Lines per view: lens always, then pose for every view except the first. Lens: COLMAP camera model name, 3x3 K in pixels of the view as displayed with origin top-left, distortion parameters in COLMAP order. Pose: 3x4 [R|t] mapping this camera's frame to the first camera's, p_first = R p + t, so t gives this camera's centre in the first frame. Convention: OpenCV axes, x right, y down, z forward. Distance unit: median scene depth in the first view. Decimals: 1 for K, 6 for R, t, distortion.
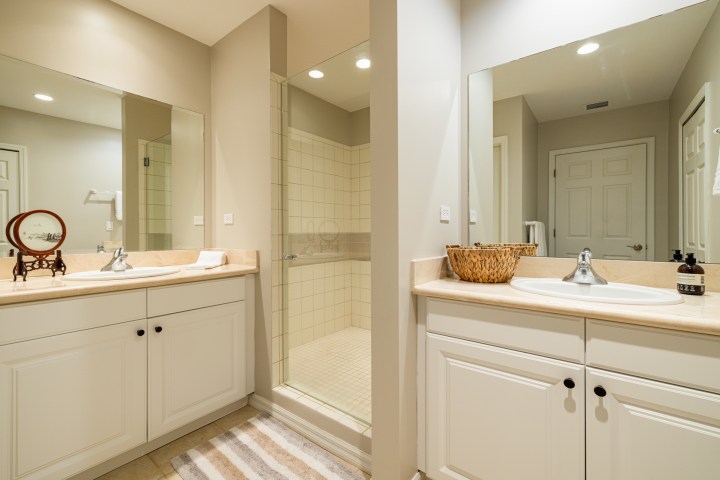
lens RADIAL K [[309.6, 0, 360.1], [0, 309.6, 232.9], [0, 0, 1]] dist [0.009661, -0.000686]
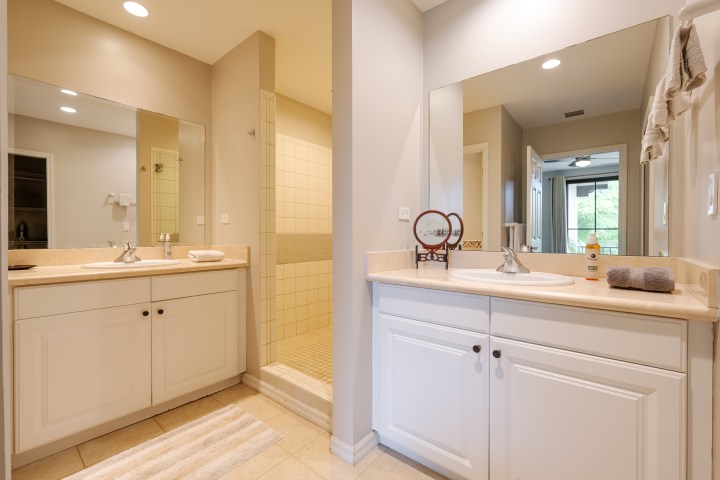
lens RADIAL K [[305.5, 0, 358.3], [0, 305.5, 237.5], [0, 0, 1]] dist [0.000567, 0.000587]
pose [[0.999460, 0.005246, -0.032440, 0.115163], [-0.005087, 0.999975, 0.004963, 0.017565], [0.032466, -0.004796, 0.999461, -0.111092]]
